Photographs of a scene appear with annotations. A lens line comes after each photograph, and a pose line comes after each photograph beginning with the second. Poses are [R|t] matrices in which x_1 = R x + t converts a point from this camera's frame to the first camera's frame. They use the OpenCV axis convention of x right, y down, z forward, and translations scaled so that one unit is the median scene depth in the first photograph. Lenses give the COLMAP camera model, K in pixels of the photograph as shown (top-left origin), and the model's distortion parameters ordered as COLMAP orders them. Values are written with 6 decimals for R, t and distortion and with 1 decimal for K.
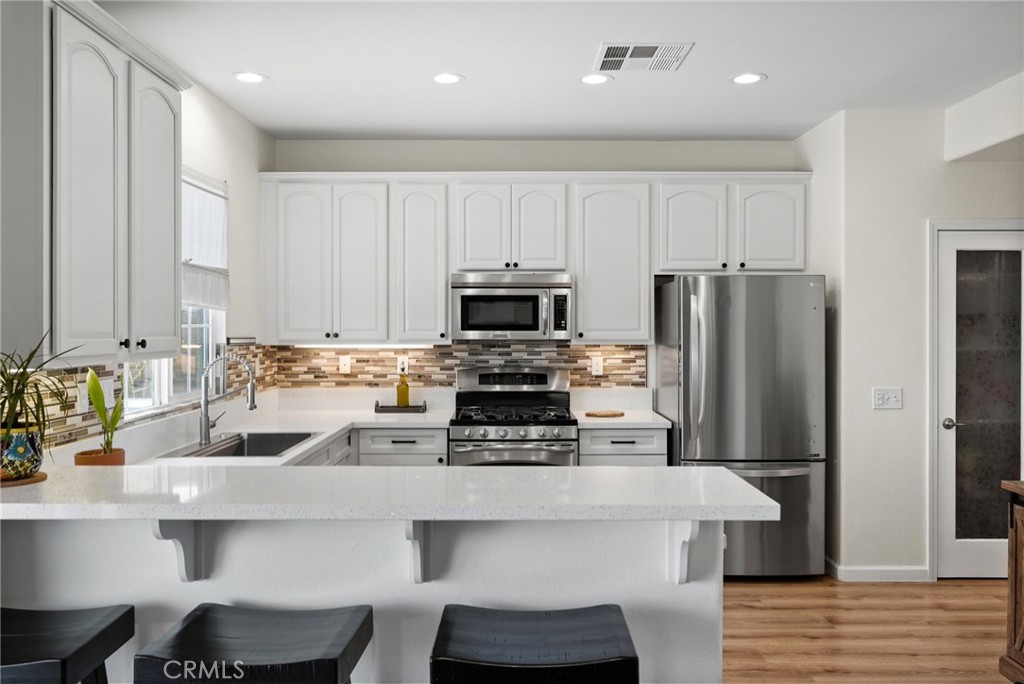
lens RADIAL K [[761.3, 0, 511.1], [0, 761.3, 337.2], [0, 0, 1]] dist [0.001026, -0.001045]
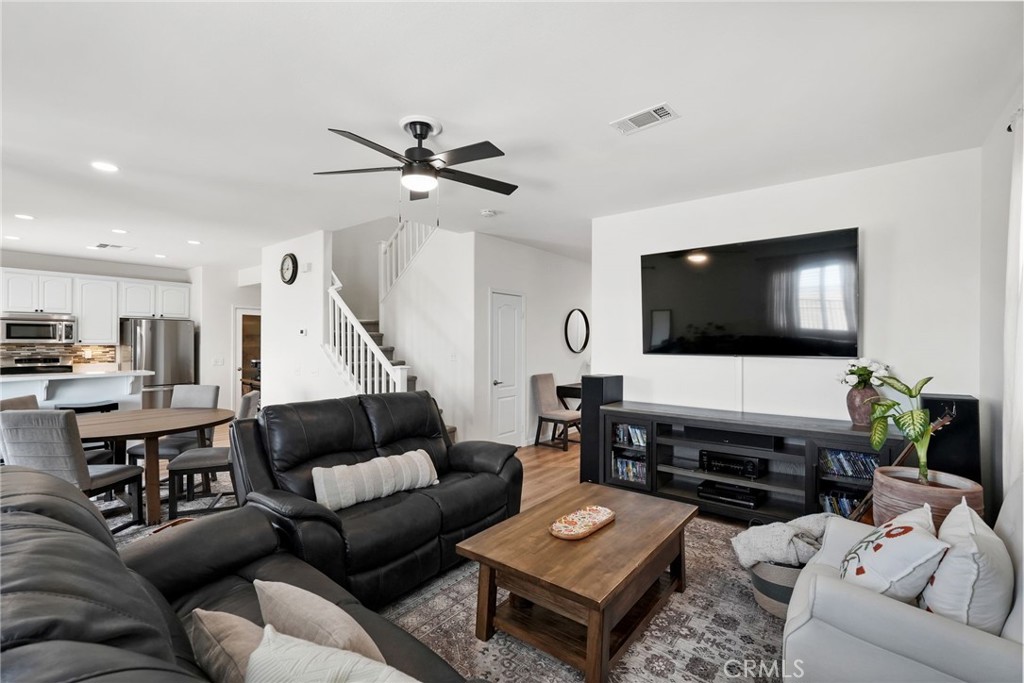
lens RADIAL K [[452.8, 0, 508.9], [0, 452.8, 337.8], [0, 0, 1]] dist [-0.002112, 0.001314]
pose [[0.617842, 0.007586, 0.786266, -0.197779], [0.010013, 0.999796, -0.017514, 0.025190], [-0.786239, 0.018693, 0.617640, -0.962185]]
